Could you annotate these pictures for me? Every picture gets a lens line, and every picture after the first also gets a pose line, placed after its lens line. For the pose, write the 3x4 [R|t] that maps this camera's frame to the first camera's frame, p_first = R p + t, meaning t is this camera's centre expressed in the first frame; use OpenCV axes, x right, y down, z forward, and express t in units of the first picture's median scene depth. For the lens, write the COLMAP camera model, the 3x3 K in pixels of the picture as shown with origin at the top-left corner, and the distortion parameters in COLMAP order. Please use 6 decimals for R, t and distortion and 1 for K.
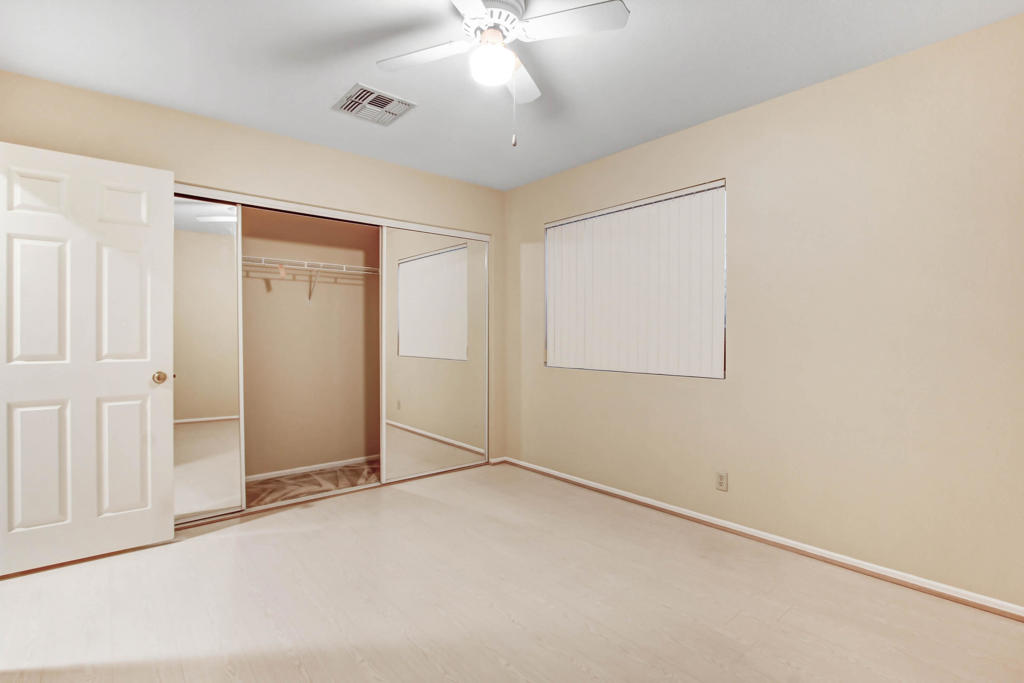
lens RADIAL K [[479.7, 0, 496.5], [0, 479.7, 332.6], [0, 0, 1]] dist [-0.016682, -0.001177]
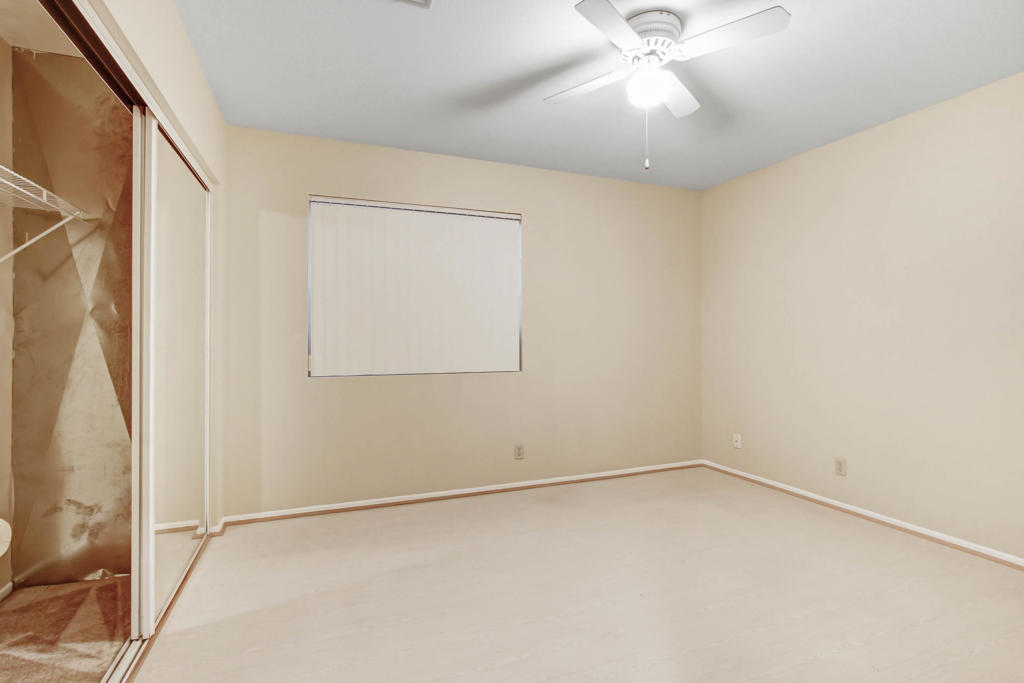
lens RADIAL K [[479.7, 0, 496.5], [0, 479.7, 332.6], [0, 0, 1]] dist [-0.016682, -0.001177]
pose [[0.315426, 0.010853, 0.948888, -0.756643], [-0.001585, 0.999939, -0.010910, 0.007732], [-0.948949, 0.001937, 0.315424, 0.648604]]
